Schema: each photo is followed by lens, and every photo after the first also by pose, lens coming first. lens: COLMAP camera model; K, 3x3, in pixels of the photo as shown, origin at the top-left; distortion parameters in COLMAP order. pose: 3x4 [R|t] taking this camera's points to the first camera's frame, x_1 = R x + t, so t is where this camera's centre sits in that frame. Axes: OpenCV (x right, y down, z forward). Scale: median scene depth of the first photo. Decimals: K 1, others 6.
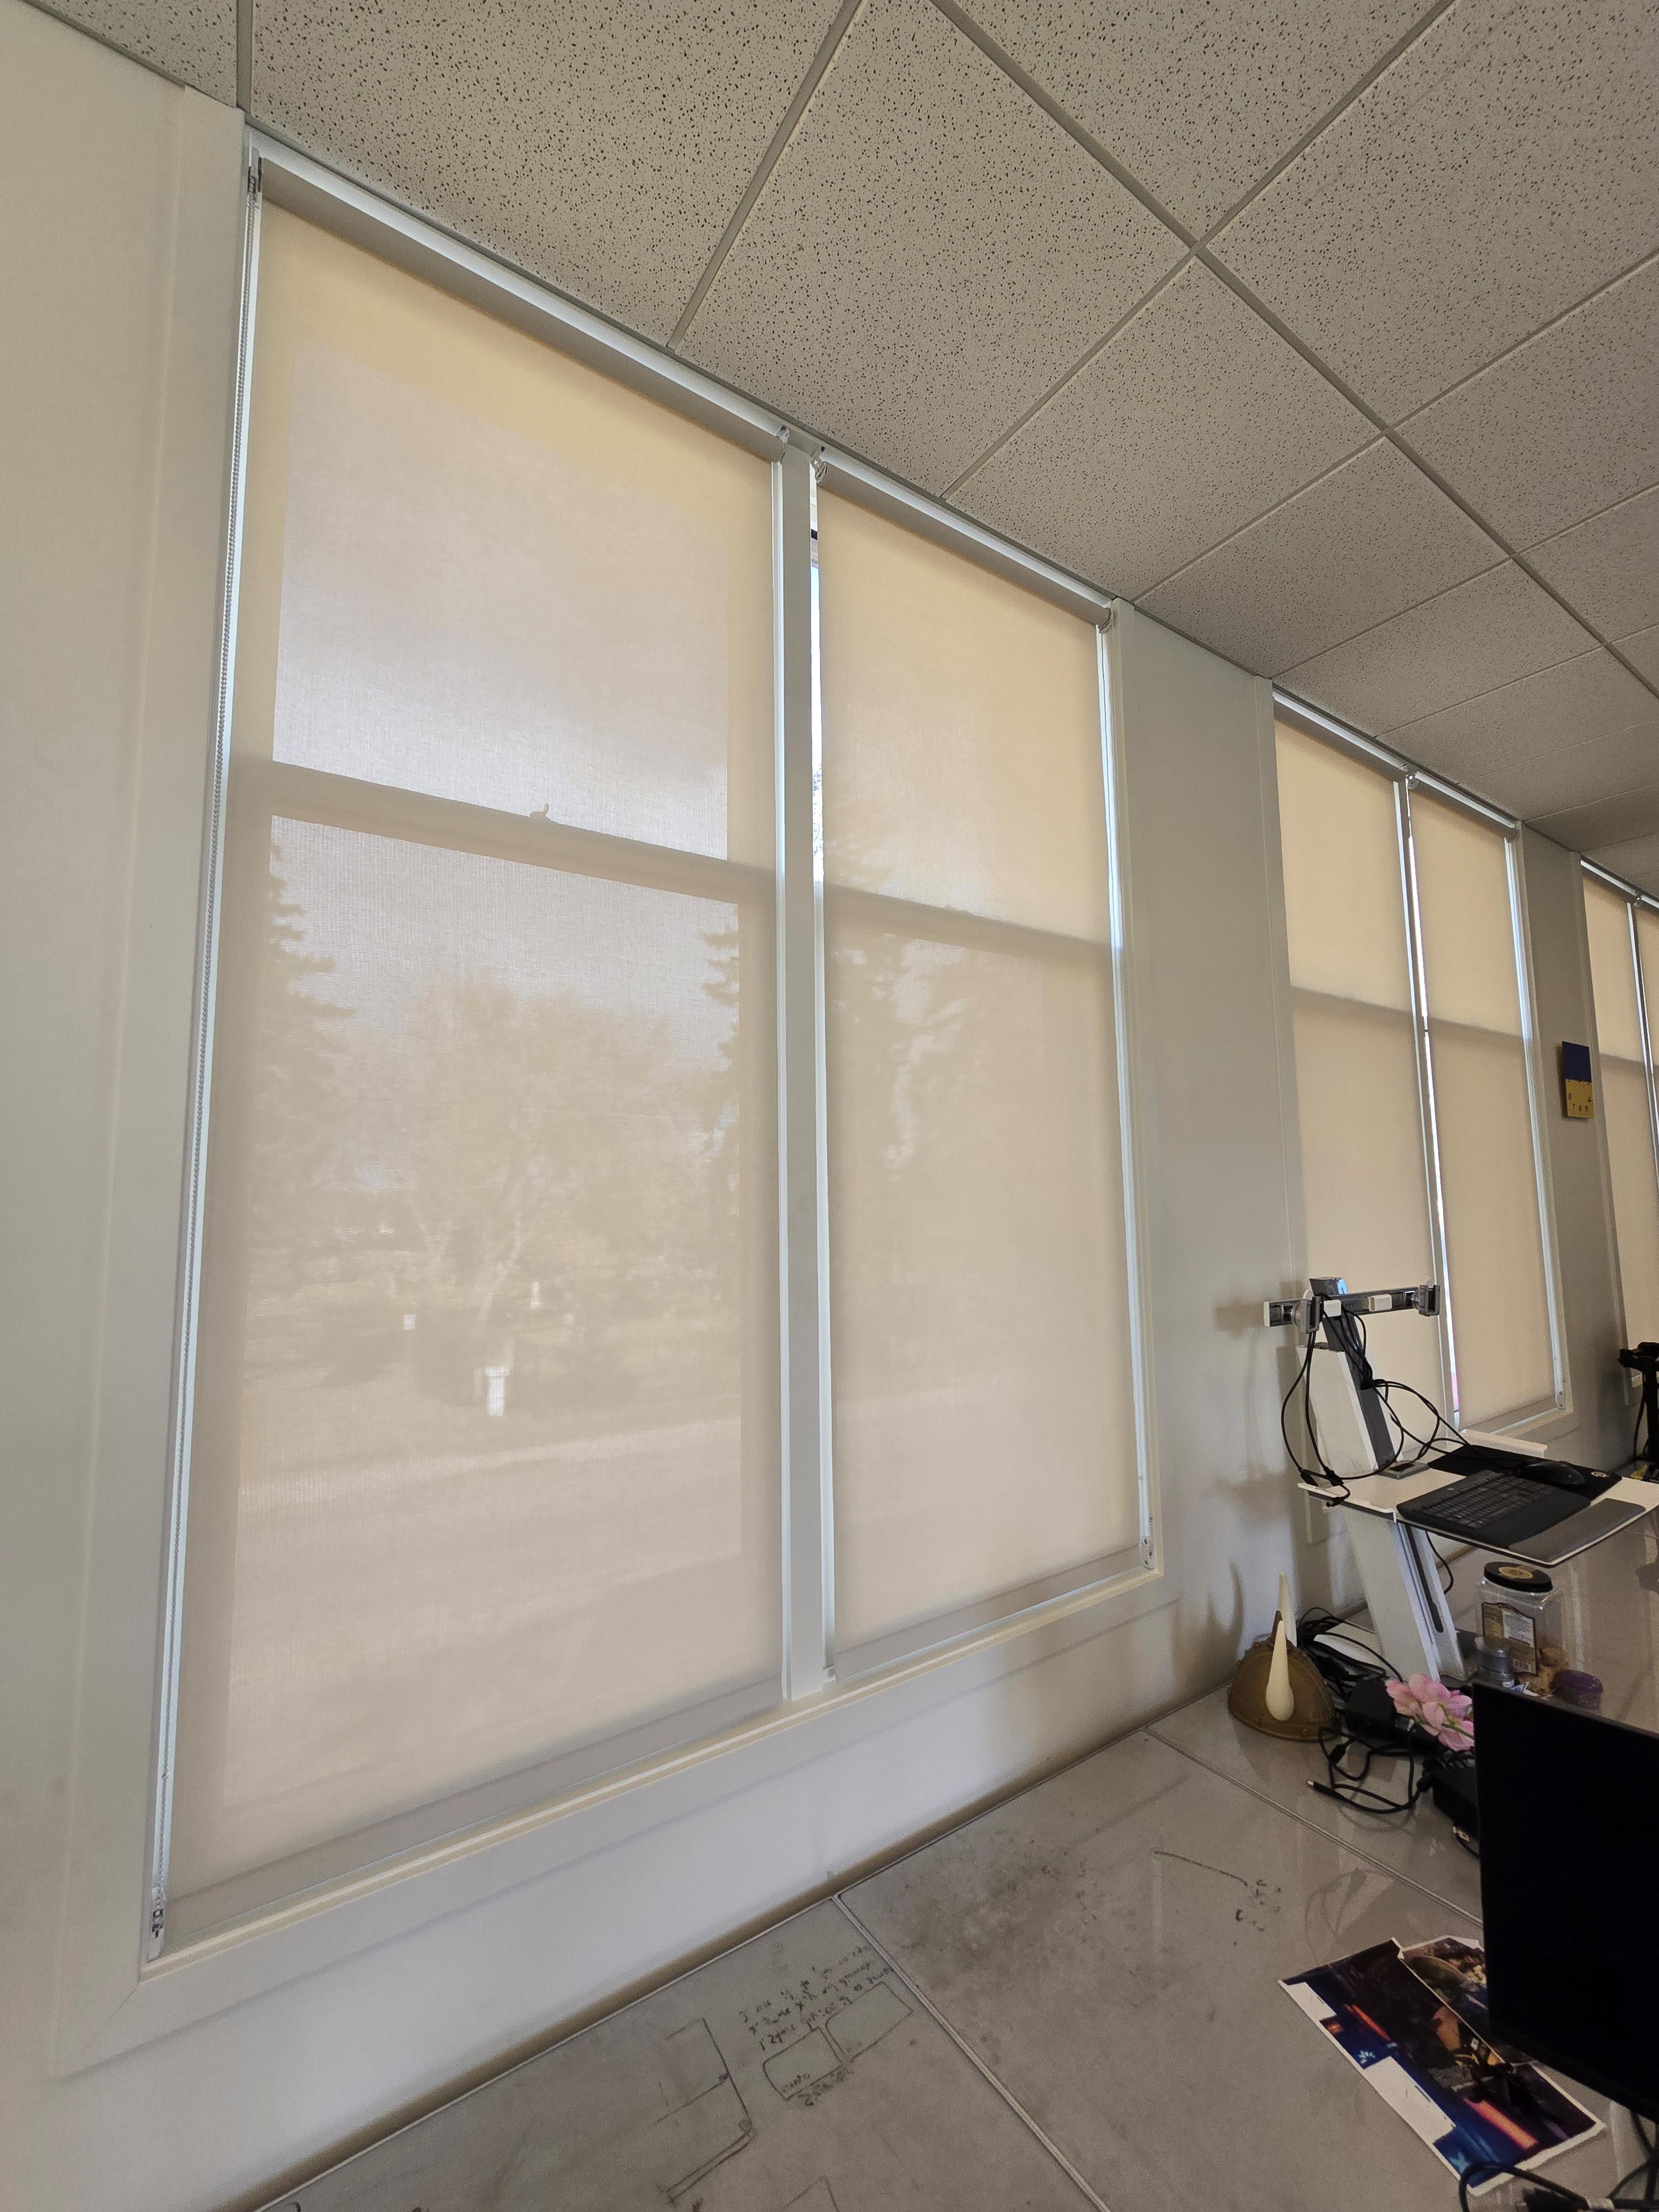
lens RADIAL K [[901.4, 0, 835.3], [0, 901.4, 1084.1], [0, 0, 1]] dist [-0.011598, 0.003238]
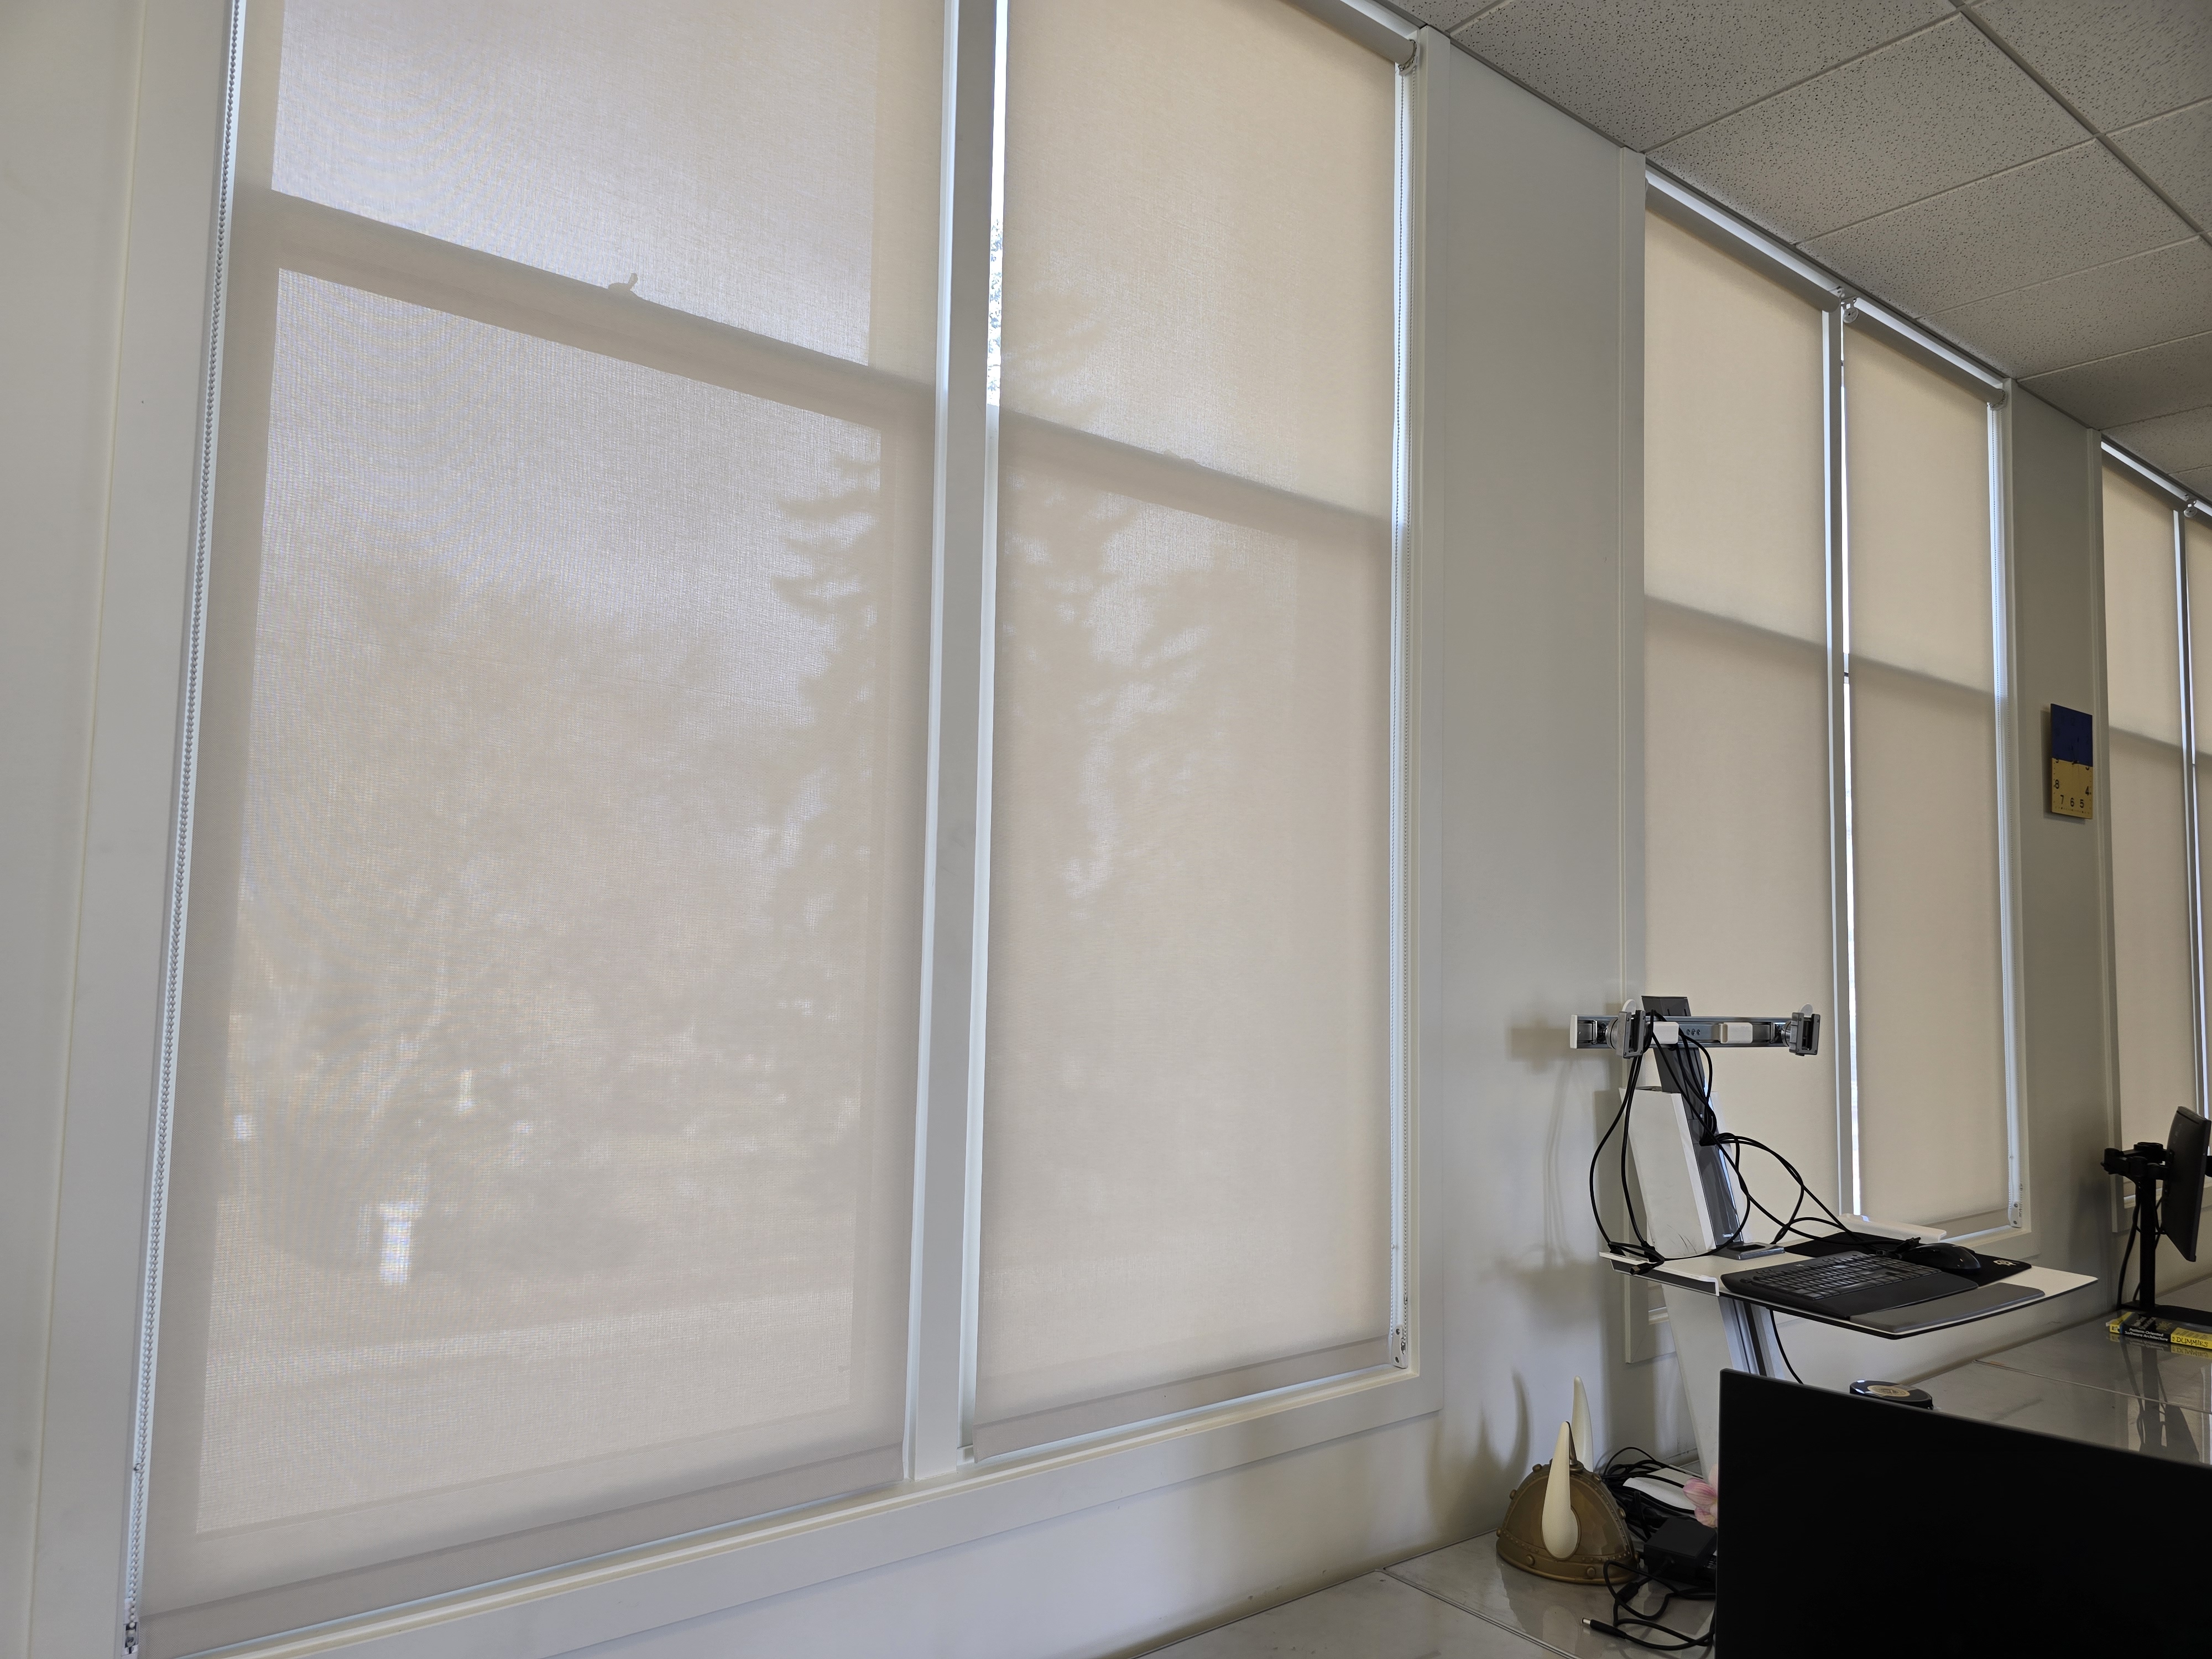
lens RADIAL K [[1491.5, 0, 1092.9], [0, 1491.5, 800.0], [0, 0, 1]] dist [0.029915, -0.025218]
pose [[0.996564, 0.039265, 0.072930, -0.009479], [-0.041060, 0.998885, 0.023279, 0.051804], [-0.071935, -0.026194, 0.997065, -0.182403]]
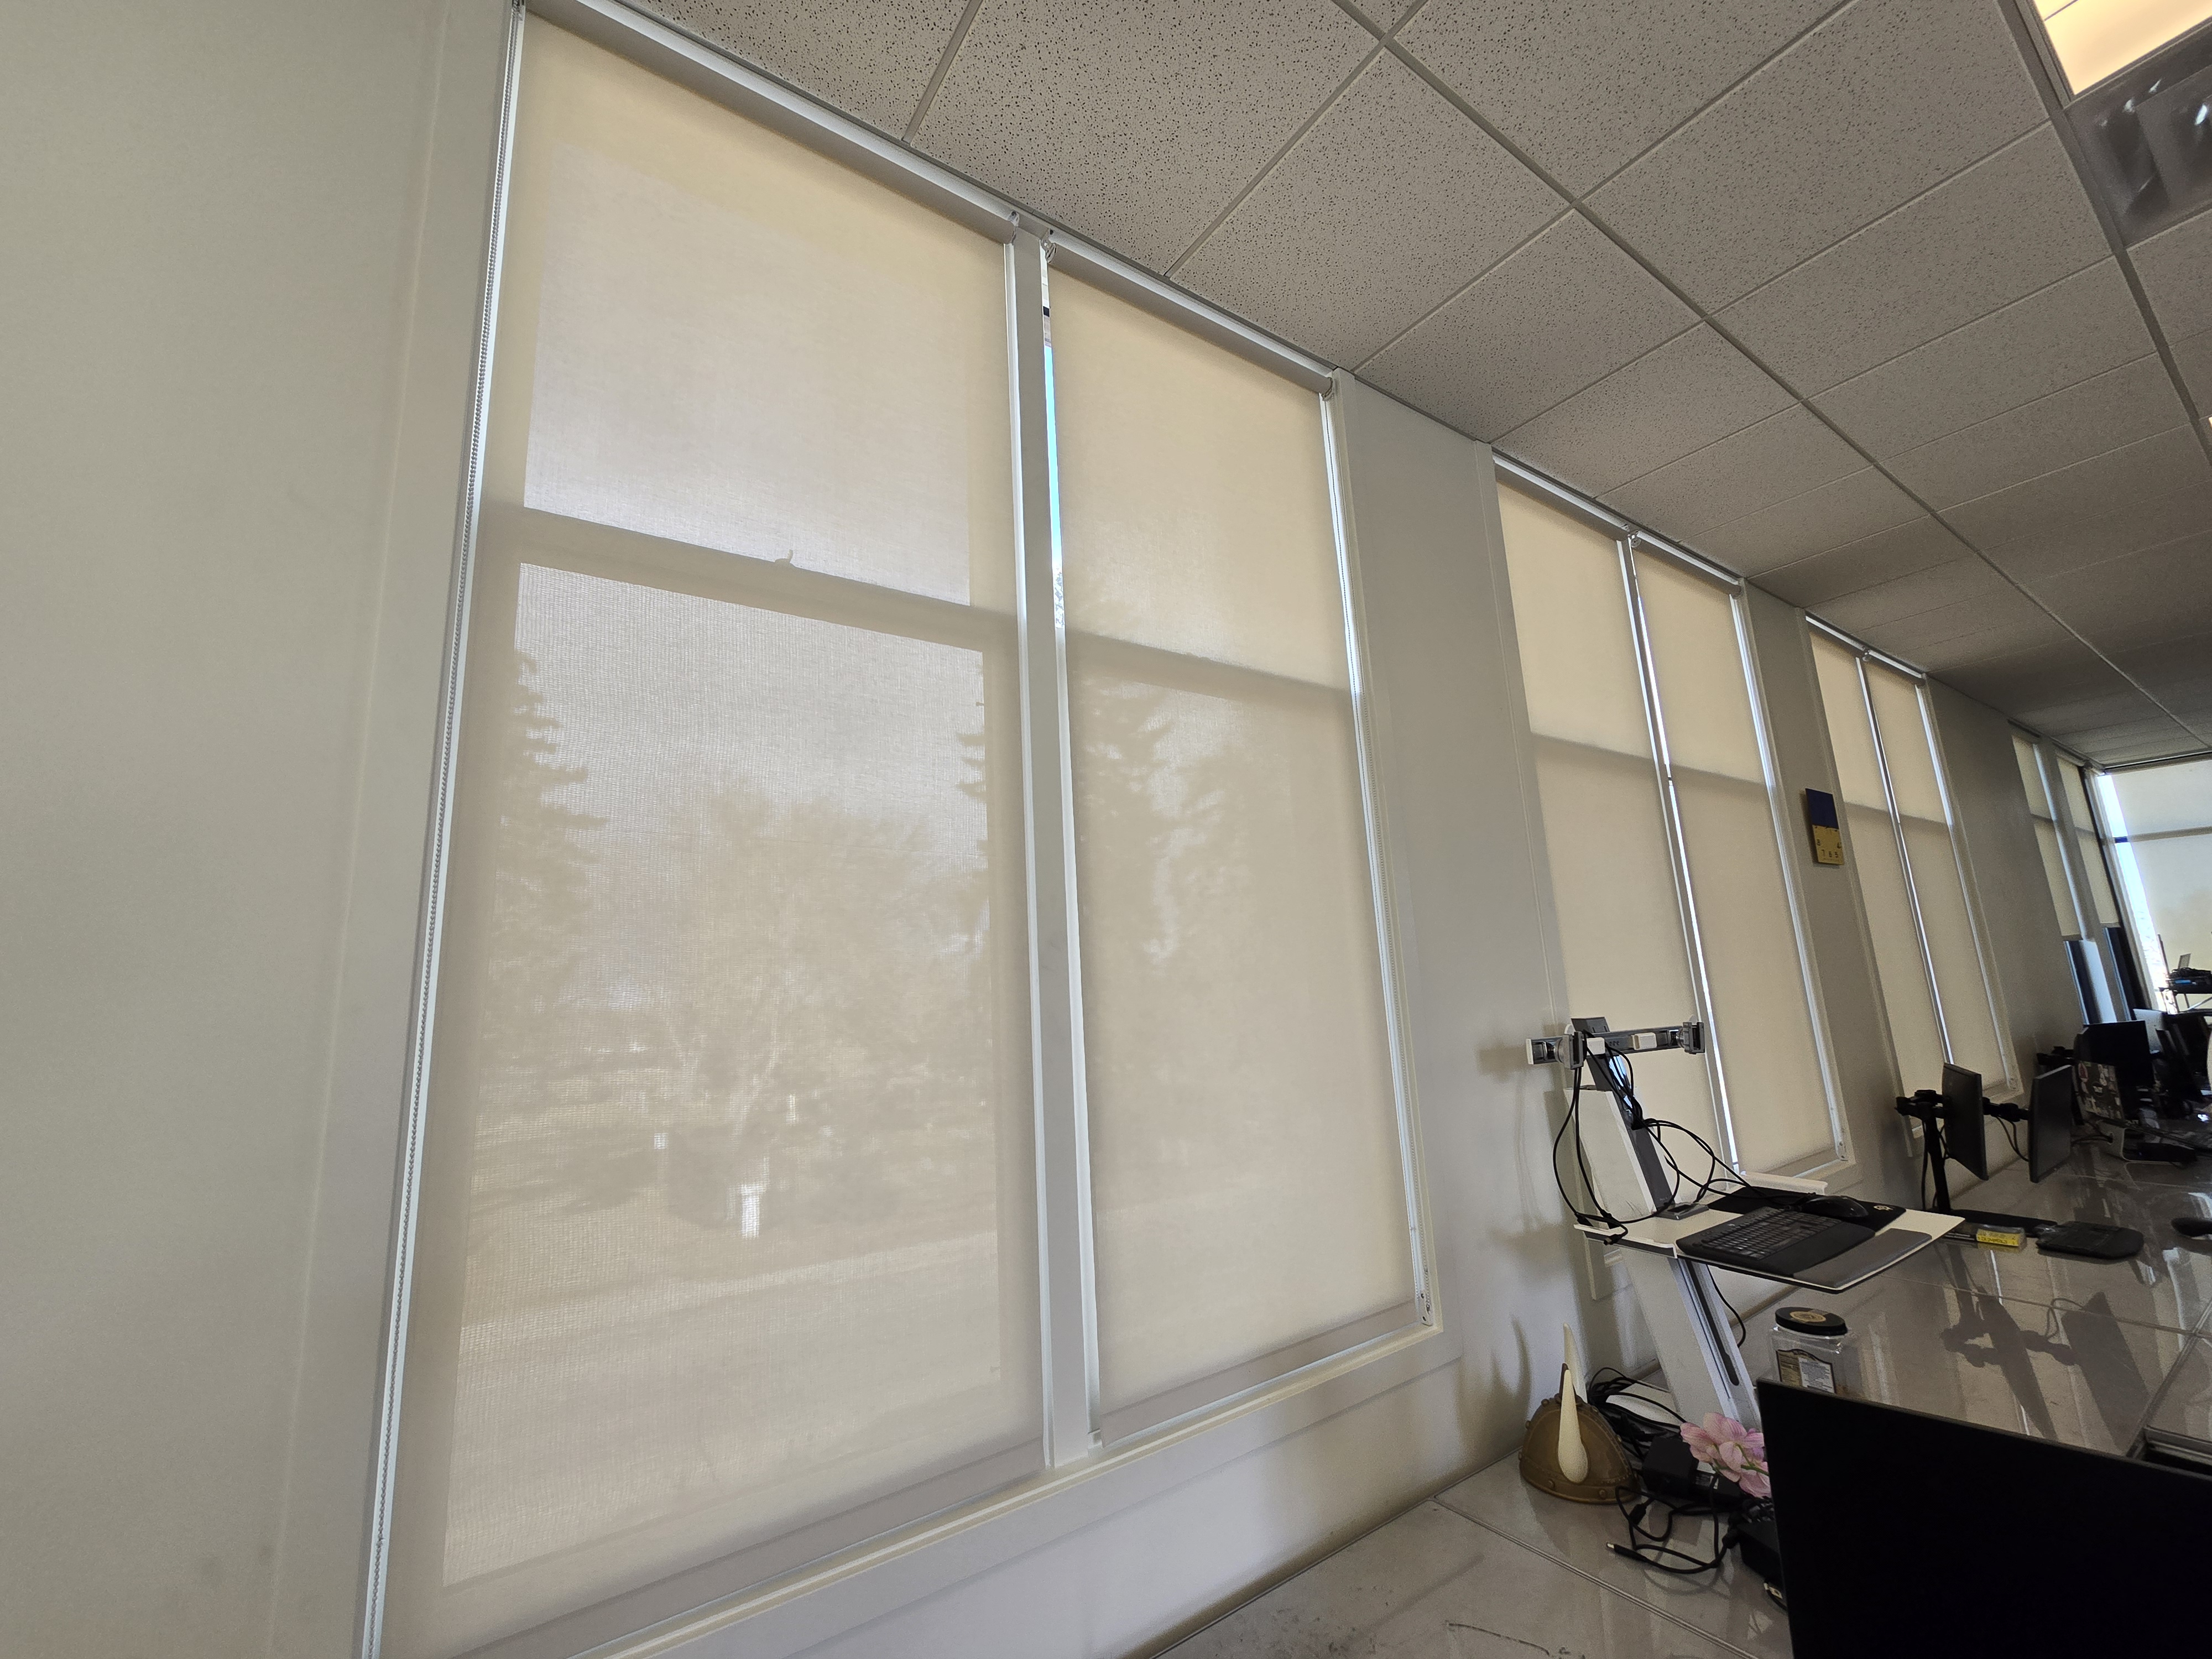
lens RADIAL K [[901.4, 0, 1102.0], [0, 901.4, 800.7], [0, 0, 1]] dist [-0.011598, 0.003238]
pose [[0.999365, -0.033773, 0.011361, 0.009202], [0.034663, 0.995305, -0.090372, 0.052598], [-0.008256, 0.090709, 0.995843, -0.002214]]
